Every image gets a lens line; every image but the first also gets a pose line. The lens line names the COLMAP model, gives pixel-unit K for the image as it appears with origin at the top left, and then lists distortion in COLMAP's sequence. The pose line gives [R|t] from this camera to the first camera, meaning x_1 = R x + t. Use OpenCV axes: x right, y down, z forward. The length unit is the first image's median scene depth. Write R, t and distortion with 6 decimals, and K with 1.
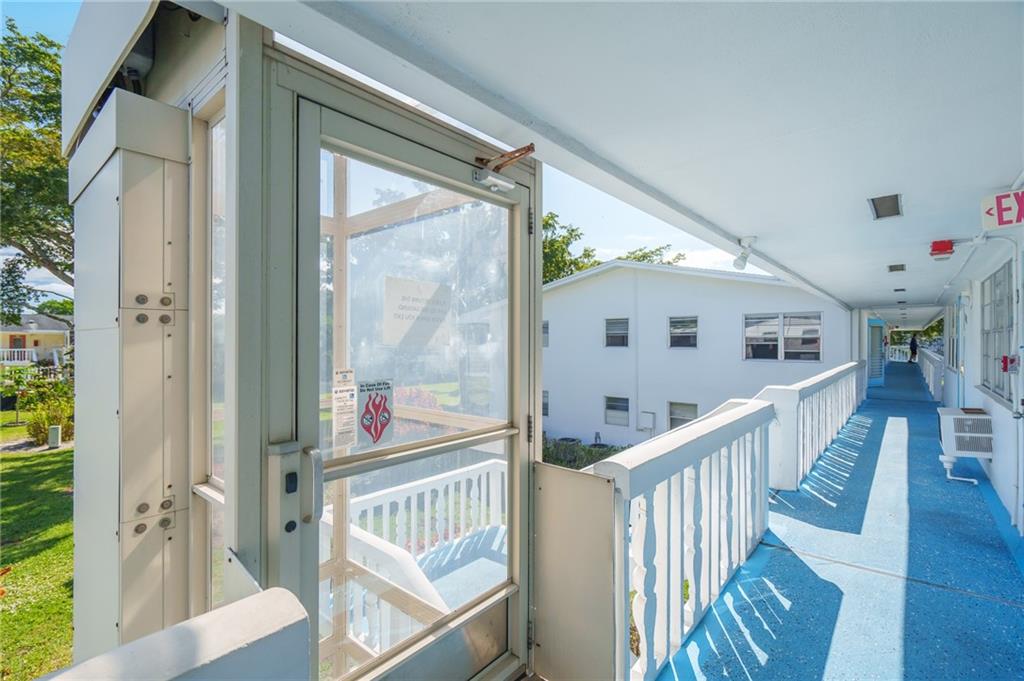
lens RADIAL K [[460.1, 0, 513.3], [0, 460.1, 339.6], [0, 0, 1]] dist [-0.002266, 0.000754]
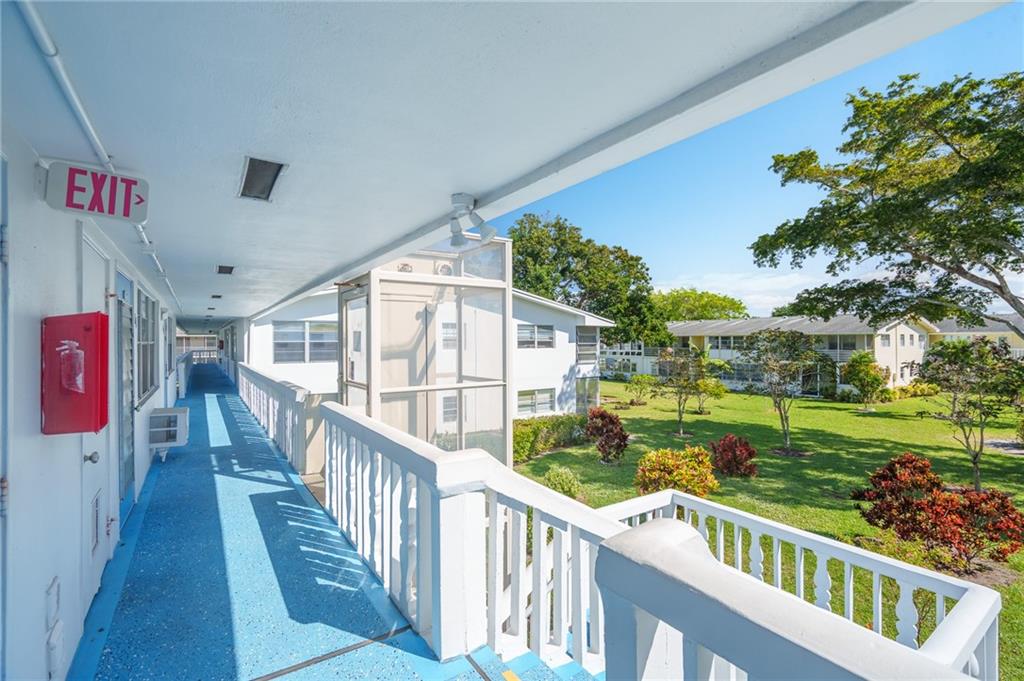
lens RADIAL K [[451.2, 0, 515.2], [0, 451.2, 344.6], [0, 0, 1]] dist [0.002666, 0.000986]
pose [[-0.246624, 0.005129, -0.969098, 1.608331], [0.005717, 0.999976, 0.003837, -0.031993], [0.969094, -0.004594, -0.246648, 1.791880]]
